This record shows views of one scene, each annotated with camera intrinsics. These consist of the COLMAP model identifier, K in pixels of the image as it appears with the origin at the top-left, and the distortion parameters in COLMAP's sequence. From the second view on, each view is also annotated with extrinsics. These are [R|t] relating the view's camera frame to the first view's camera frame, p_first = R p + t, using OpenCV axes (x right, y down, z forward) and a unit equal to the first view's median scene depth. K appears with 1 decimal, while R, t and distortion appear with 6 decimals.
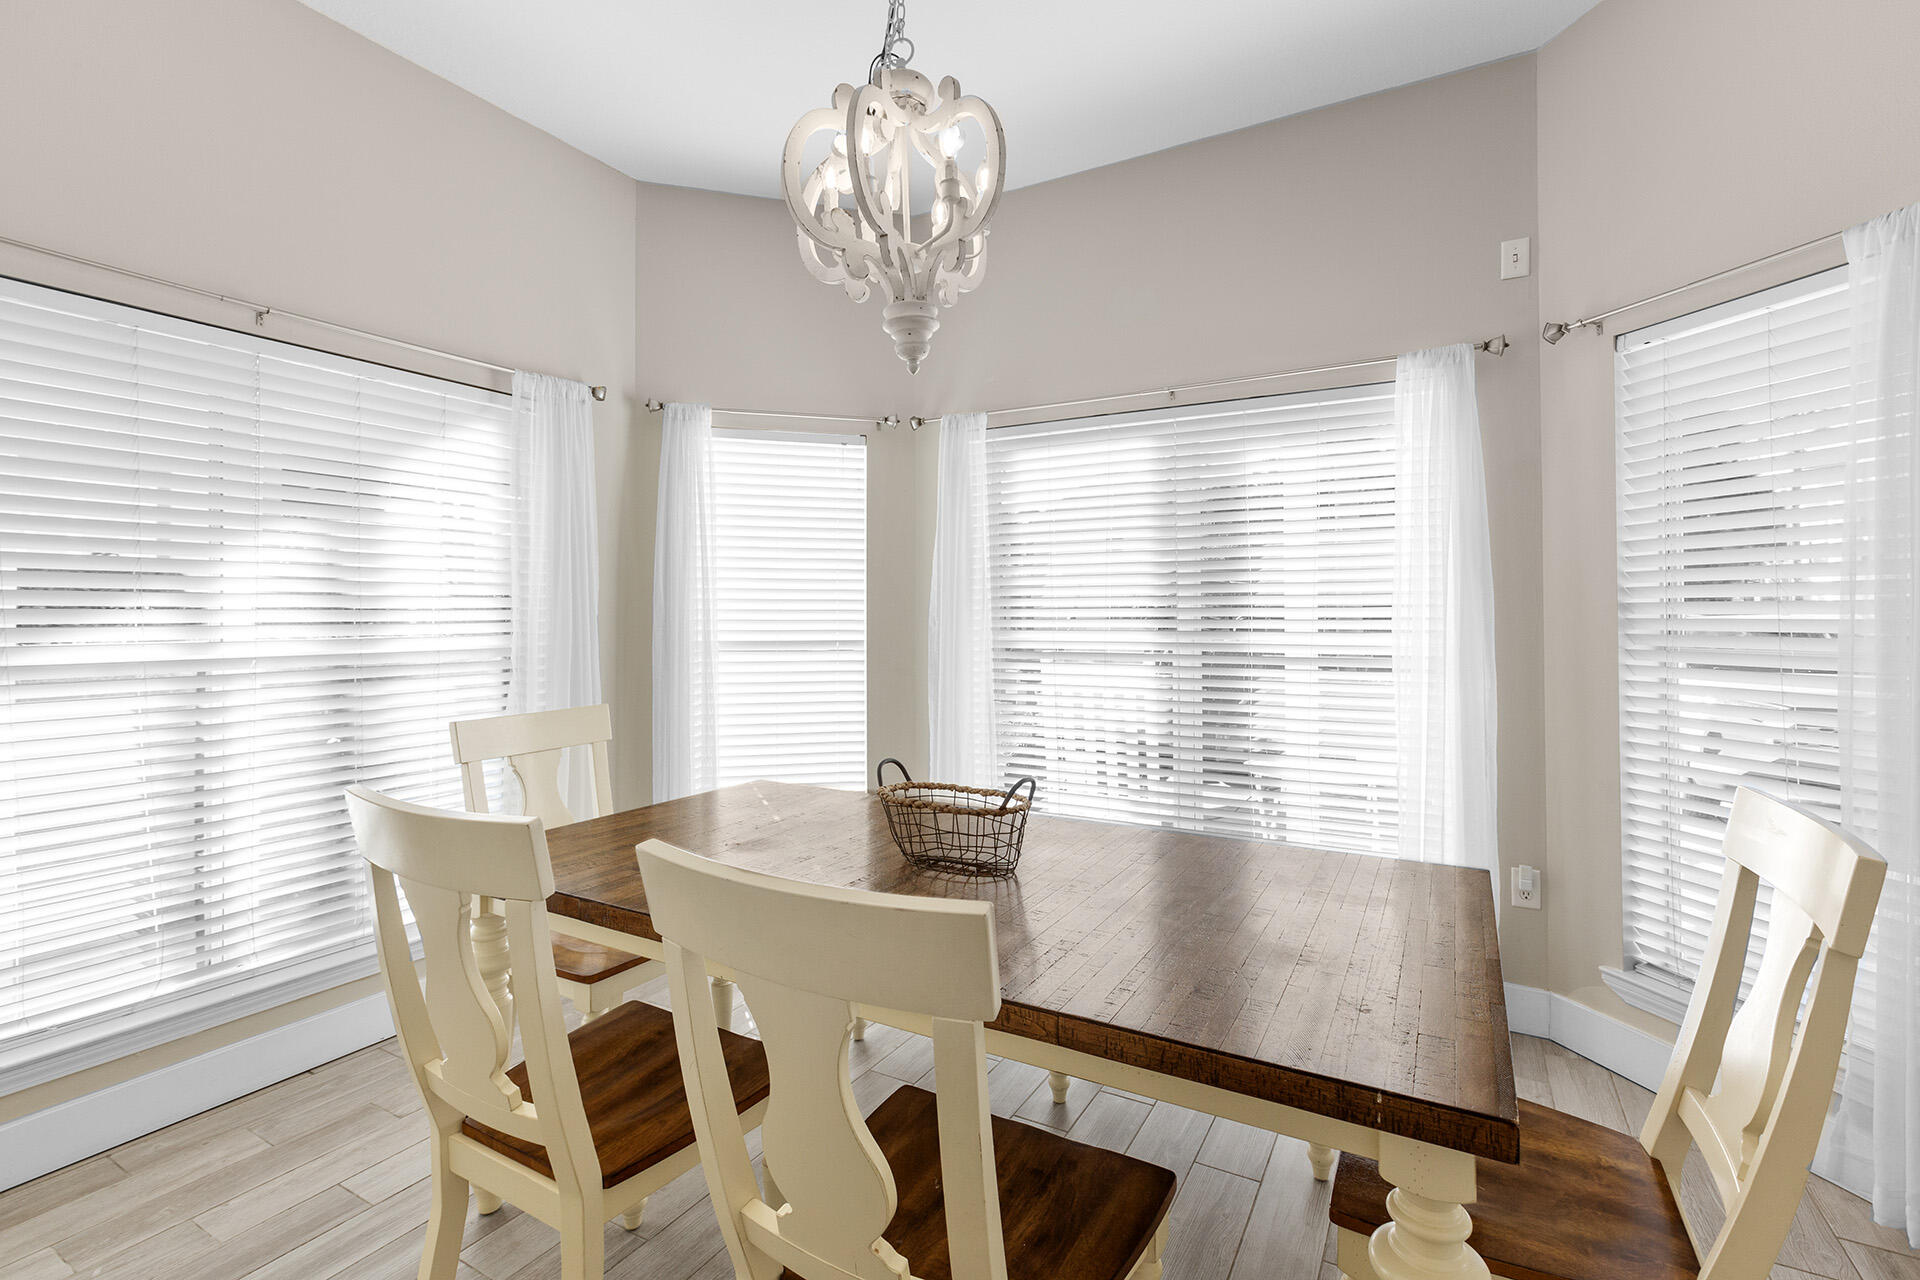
lens RADIAL K [[855.1, 0, 955.9], [0, 855.1, 633.5], [0, 0, 1]] dist [0.001047, 0.000767]
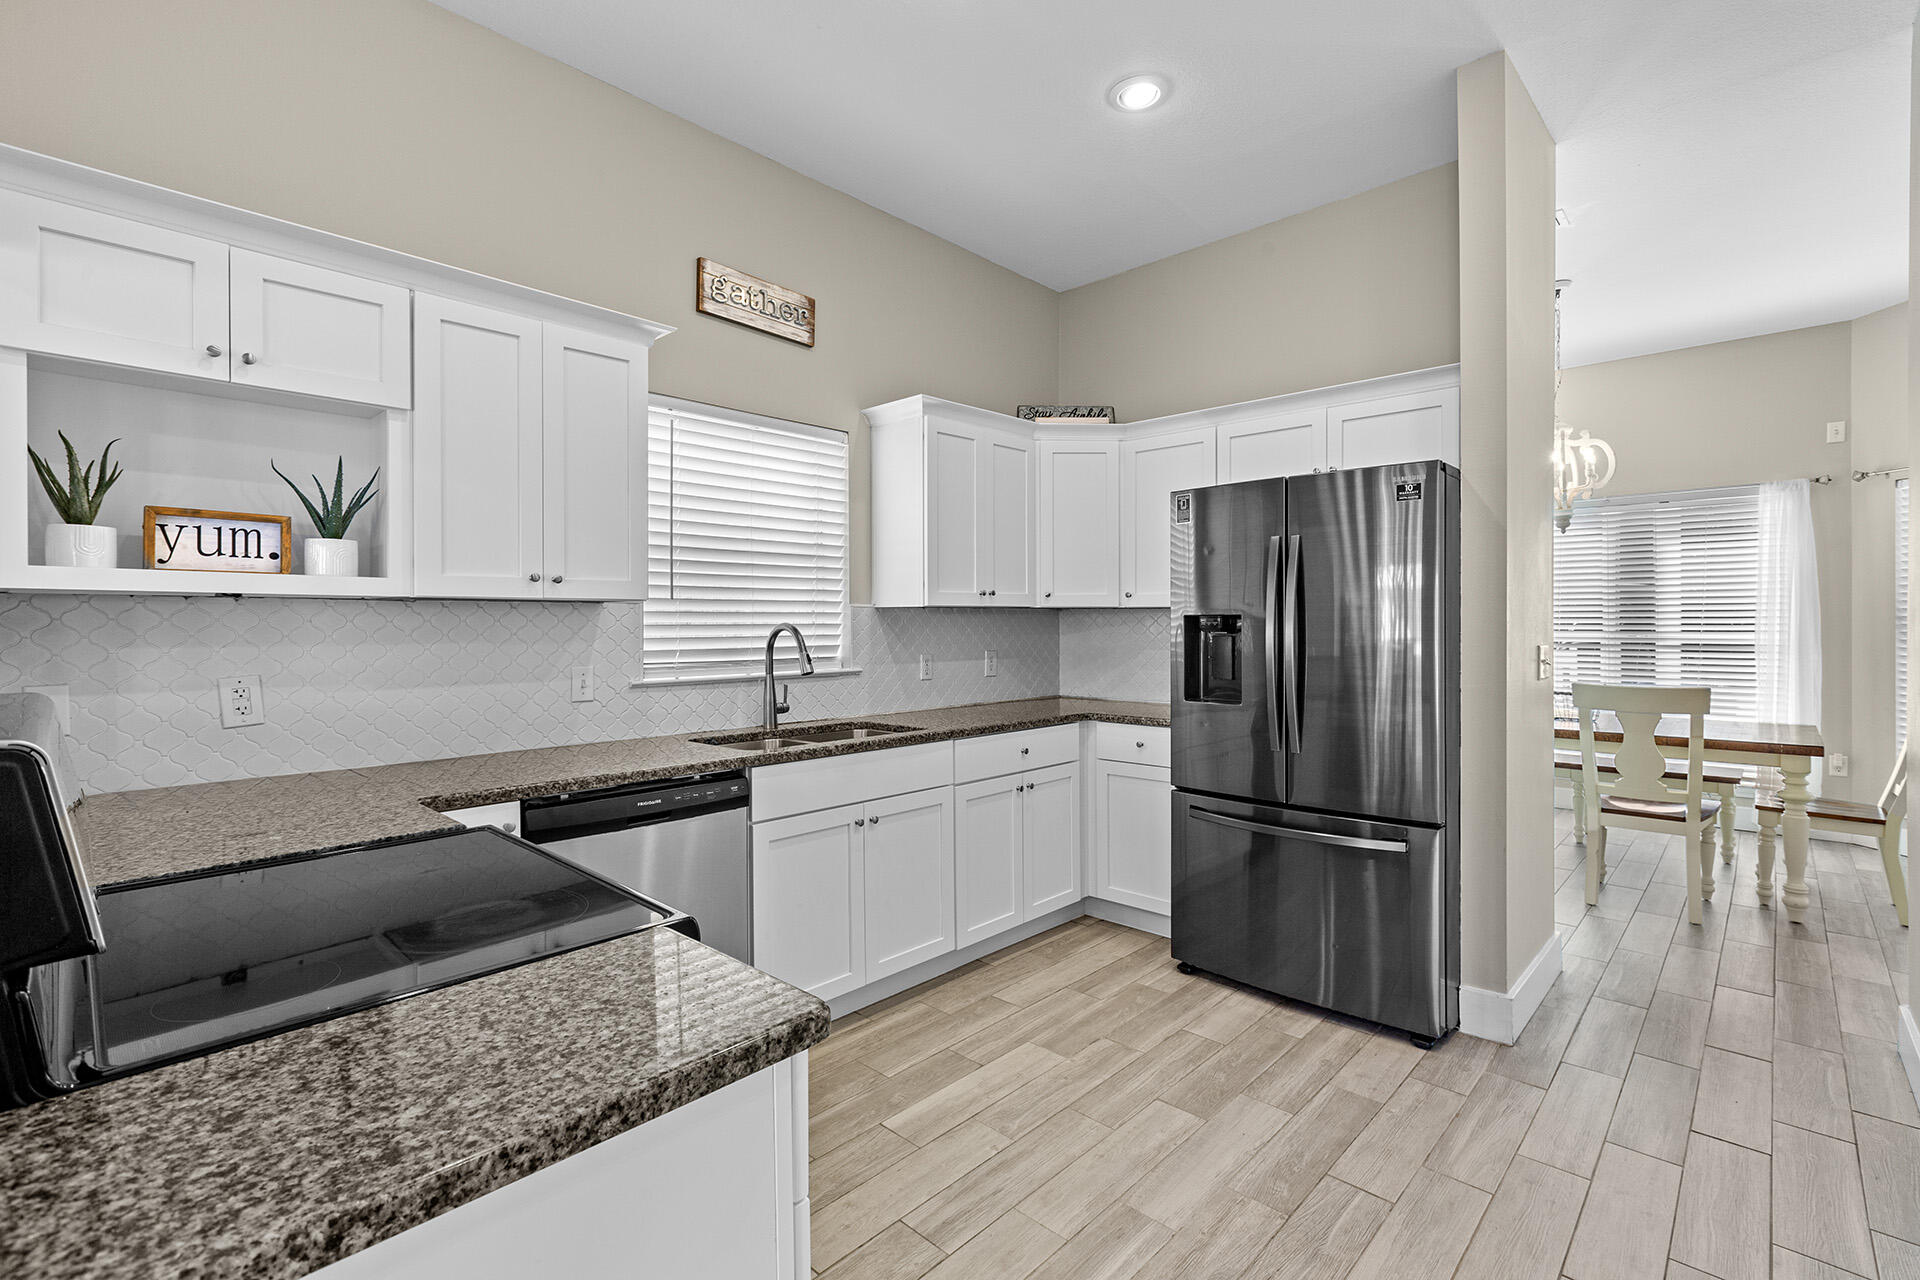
lens RADIAL K [[855.1, 0, 965.0], [0, 855.1, 633.8], [0, 0, 1]] dist [0.001047, 0.000767]
pose [[0.968634, 0.000714, -0.248490, -0.745165], [0.003661, 0.999846, 0.017147, -0.035294], [0.248464, -0.017519, 0.968483, -1.327002]]
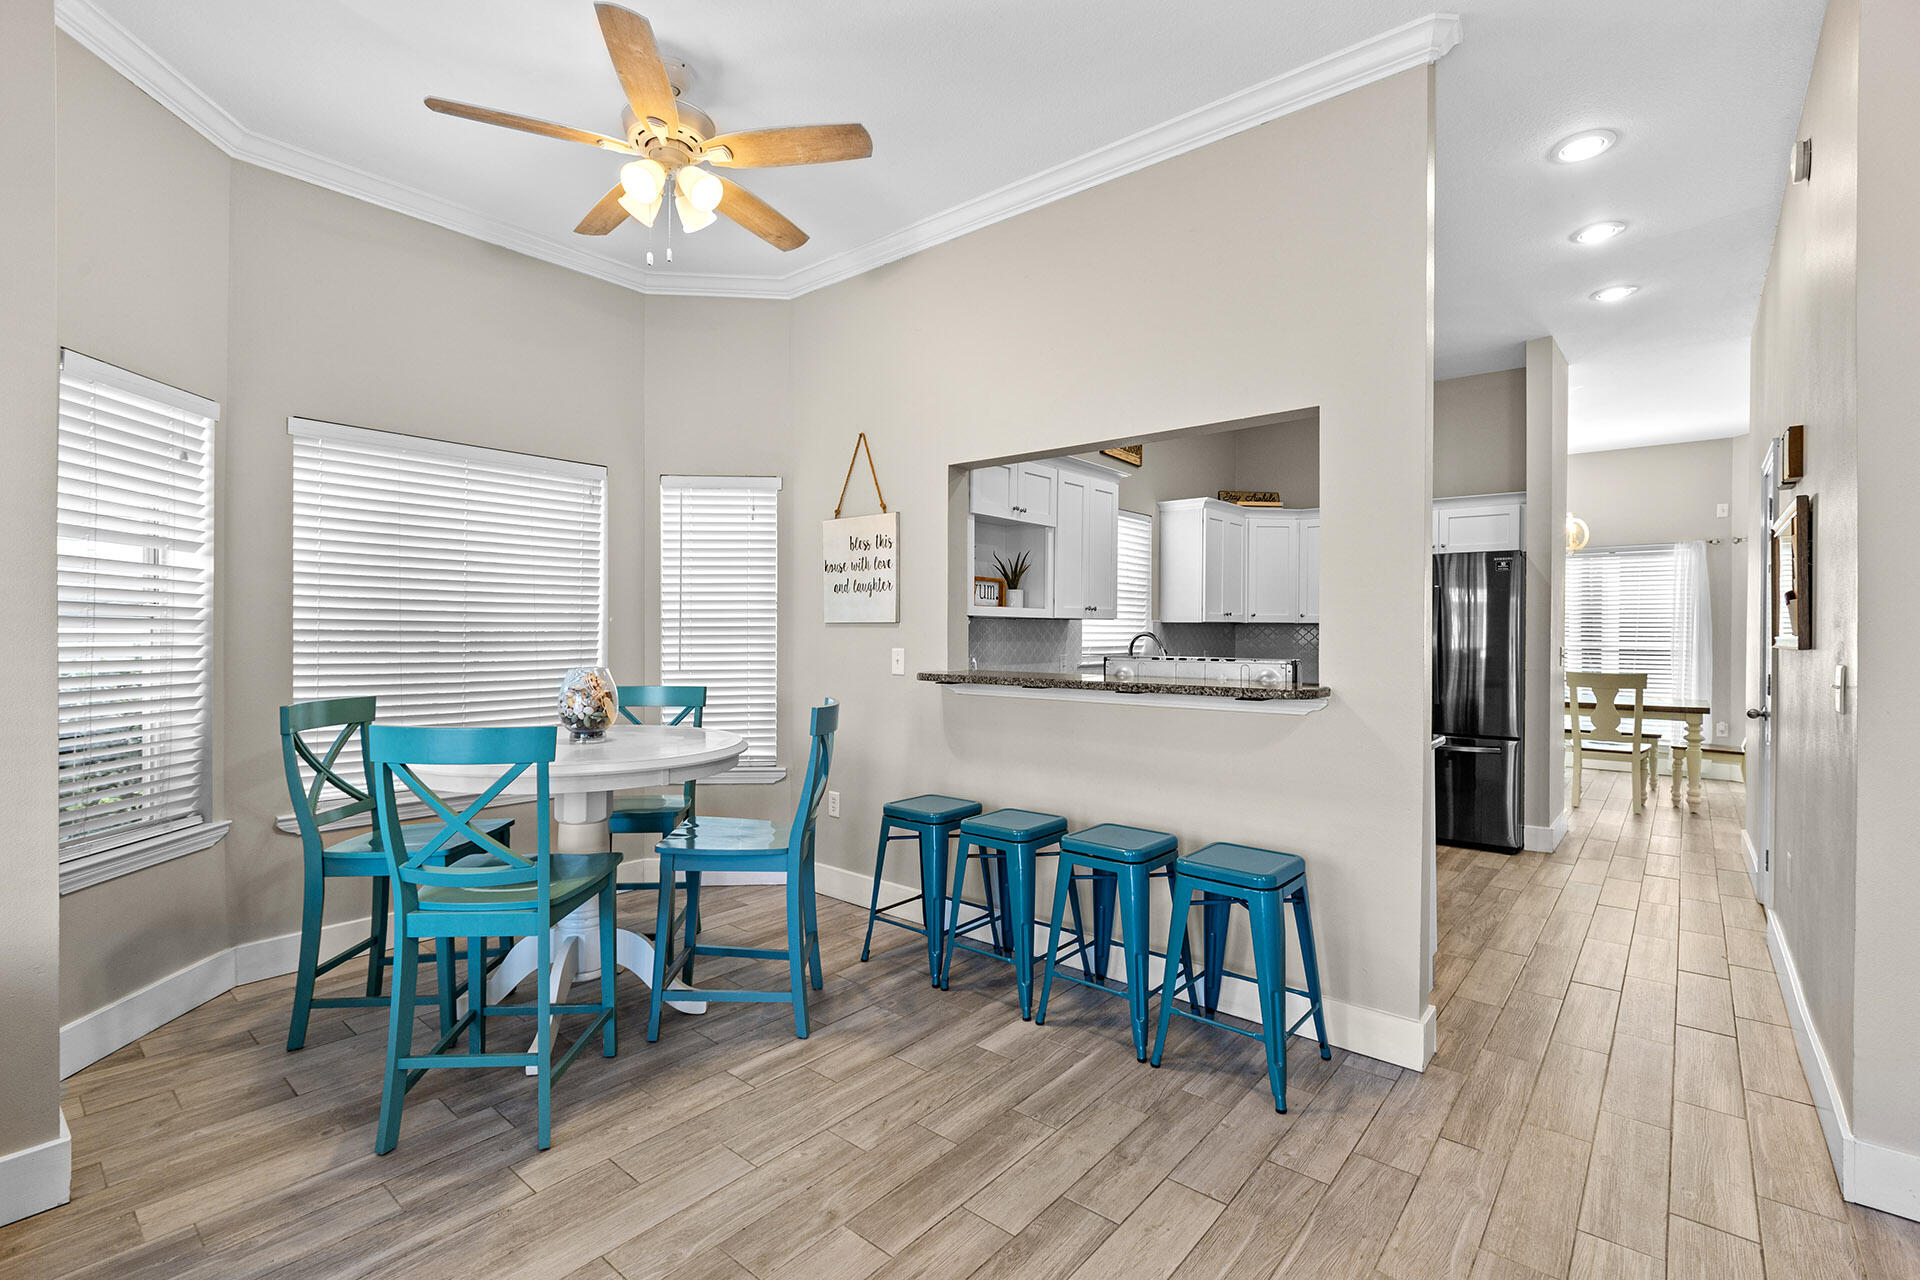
lens RADIAL K [[855.1, 0, 970.2], [0, 855.1, 642.8], [0, 0, 1]] dist [0.001047, 0.000767]
pose [[0.981596, 0.008572, -0.190774, -1.555187], [-0.005003, 0.999803, 0.019182, -0.044471], [0.190901, -0.017874, 0.981446, -2.820774]]
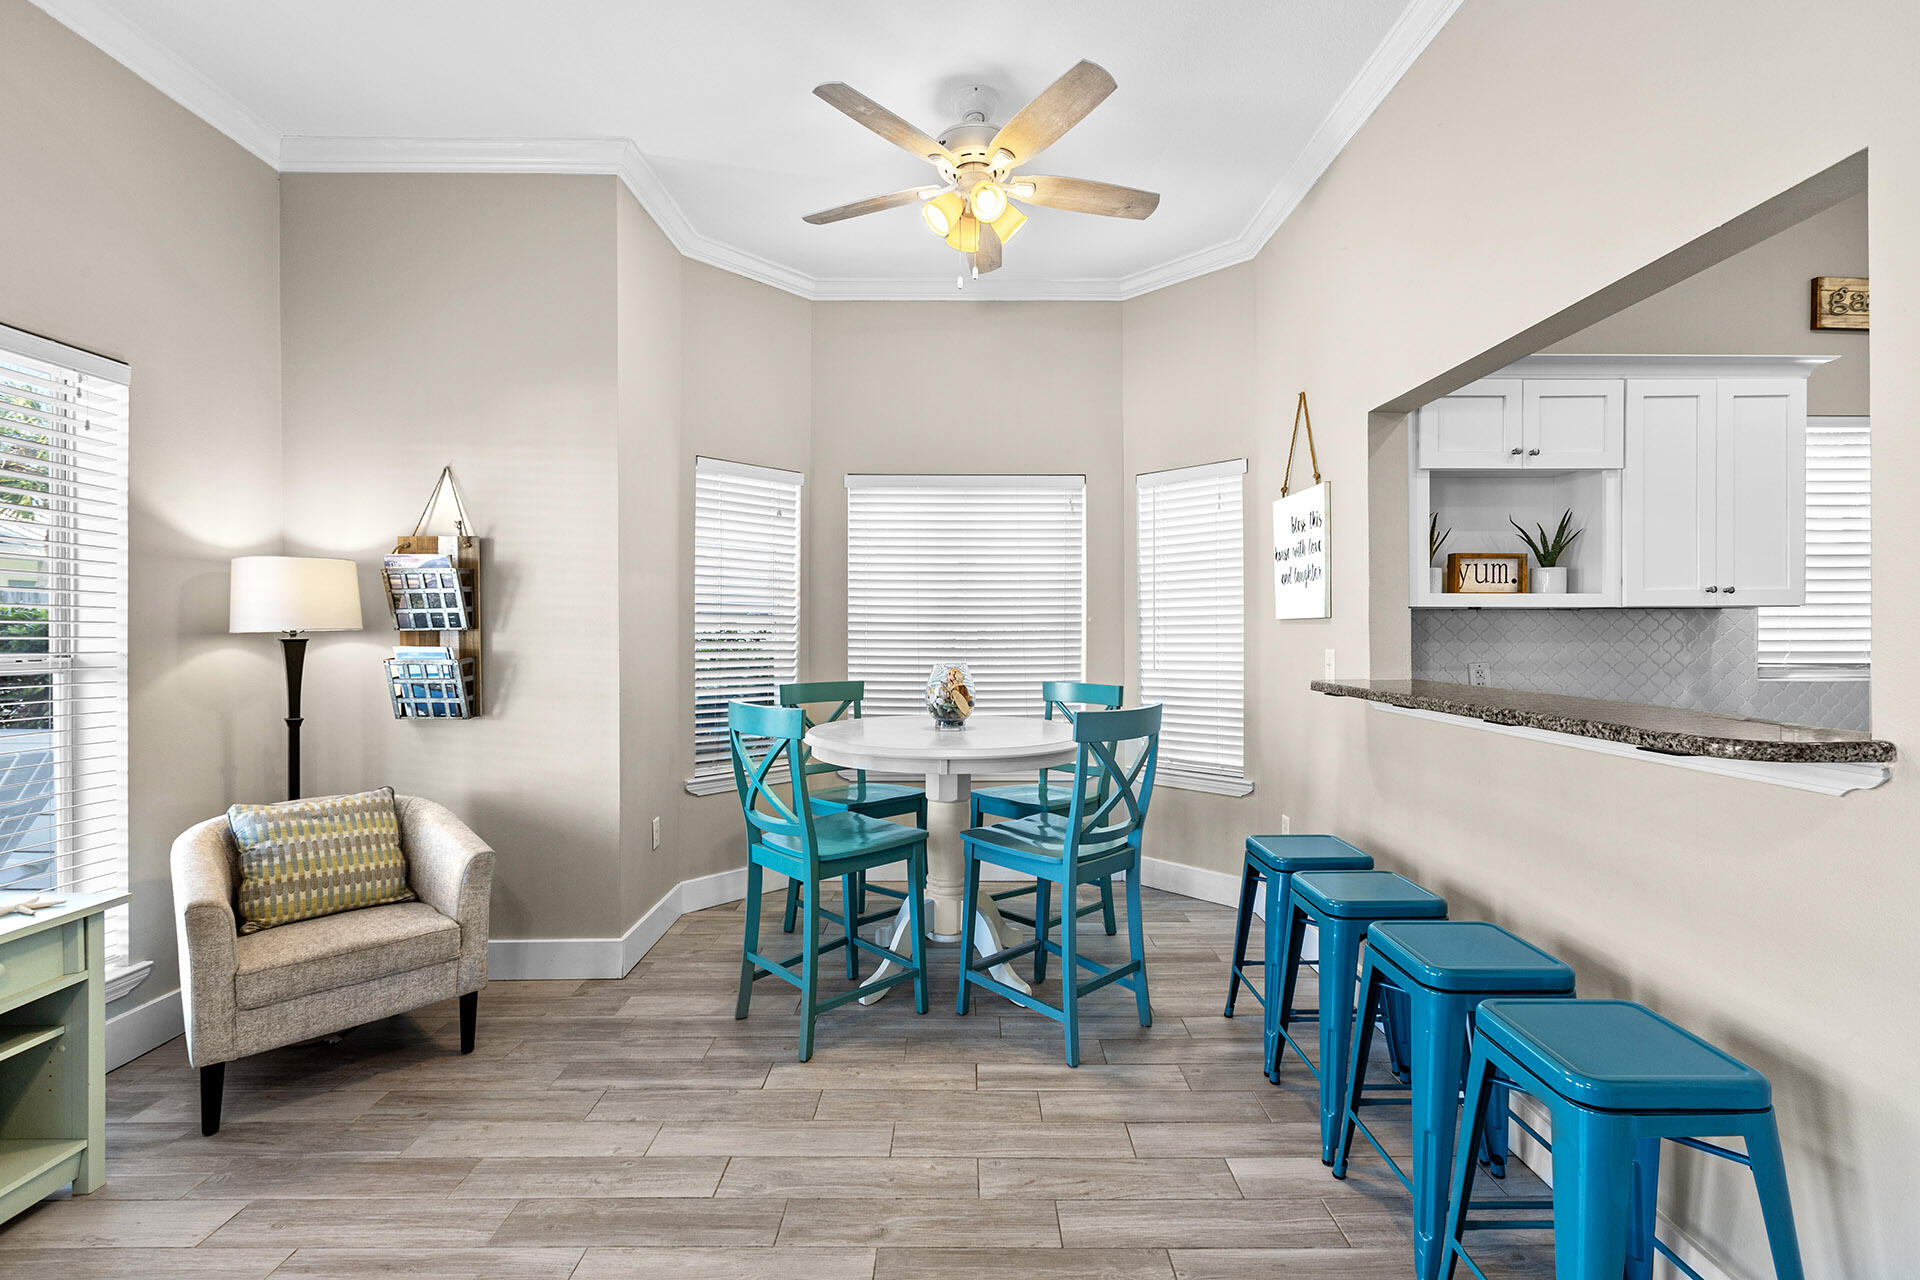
lens RADIAL K [[855.1, 0, 964.6], [0, 855.1, 637.8], [0, 0, 1]] dist [0.001047, 0.000767]
pose [[0.488150, 0.009054, -0.872713, -0.983849], [0.005239, 0.999898, 0.013303, -0.039316], [0.872744, -0.011066, 0.488053, -2.229807]]
